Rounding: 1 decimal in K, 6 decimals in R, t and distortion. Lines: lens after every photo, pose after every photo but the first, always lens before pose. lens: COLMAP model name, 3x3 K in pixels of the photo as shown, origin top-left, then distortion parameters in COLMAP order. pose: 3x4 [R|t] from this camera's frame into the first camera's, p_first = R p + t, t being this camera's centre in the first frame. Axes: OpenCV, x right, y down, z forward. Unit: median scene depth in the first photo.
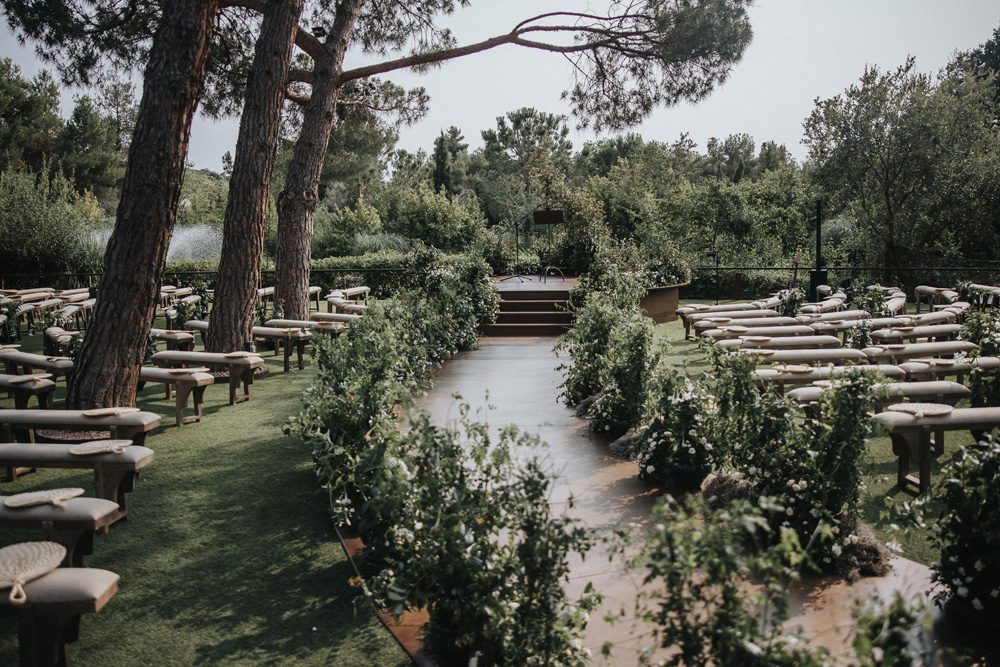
lens RADIAL K [[863.0, 0, 492.5], [0, 863.0, 336.8], [0, 0, 1]] dist [-0.109527, 0.092017]
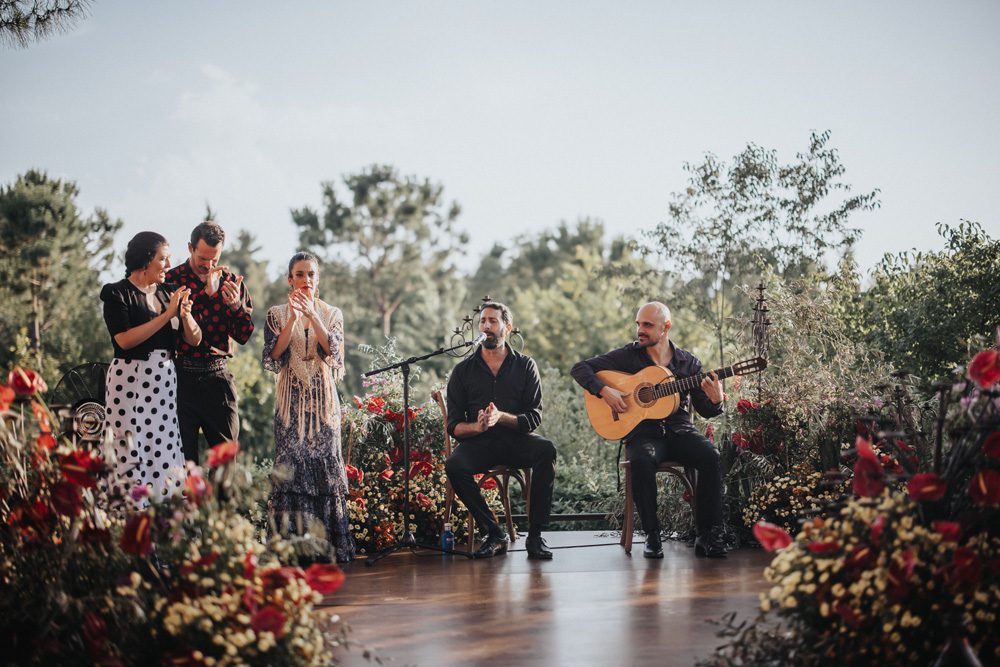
lens RADIAL K [[1514.5, 0, 501.8], [0, 1514.5, 332.5], [0, 0, 1]] dist [0.028635, 0.000000]
pose [[0.992223, 0.008559, 0.124182, 0.004981], [0.013230, 0.984730, -0.173582, -0.053169], [-0.123771, 0.173875, 0.976959, 0.532081]]
